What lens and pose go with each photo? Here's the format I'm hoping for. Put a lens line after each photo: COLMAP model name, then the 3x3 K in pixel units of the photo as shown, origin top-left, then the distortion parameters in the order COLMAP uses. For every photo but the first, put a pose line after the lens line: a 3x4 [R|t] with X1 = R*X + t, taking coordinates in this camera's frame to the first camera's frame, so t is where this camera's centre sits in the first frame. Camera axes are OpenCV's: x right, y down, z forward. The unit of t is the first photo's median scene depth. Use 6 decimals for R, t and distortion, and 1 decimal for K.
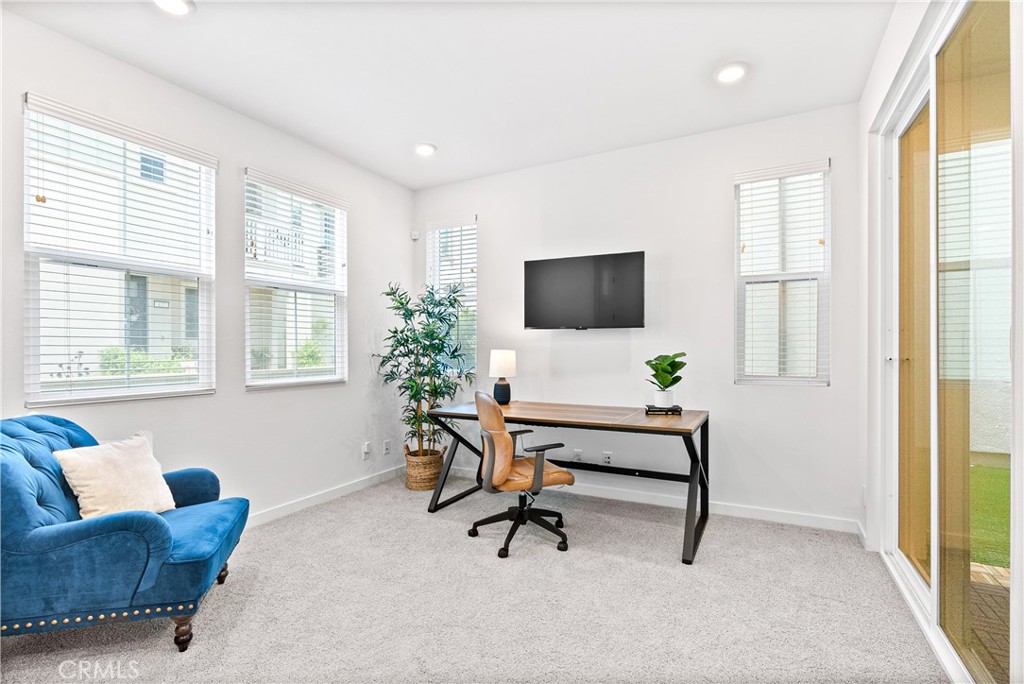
lens RADIAL K [[478.0, 0, 512.0], [0, 478.0, 342.0], [0, 0, 1]] dist [-0.003855, 0.000360]
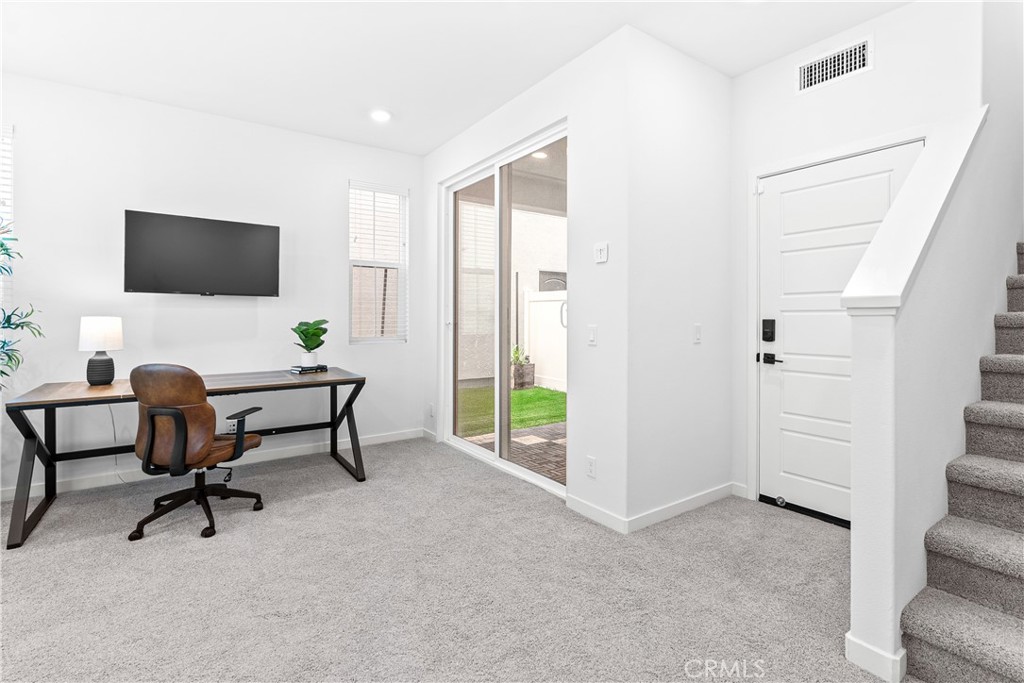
lens RADIAL K [[473.4, 0, 510.1], [0, 473.4, 310.4], [0, 0, 1]] dist [-0.001348, 0.000263]
pose [[0.456927, 0.019902, 0.889281, -0.475248], [-0.014973, 0.999780, -0.014682, 0.009279], [-0.889378, -0.006607, 0.457125, 0.042319]]
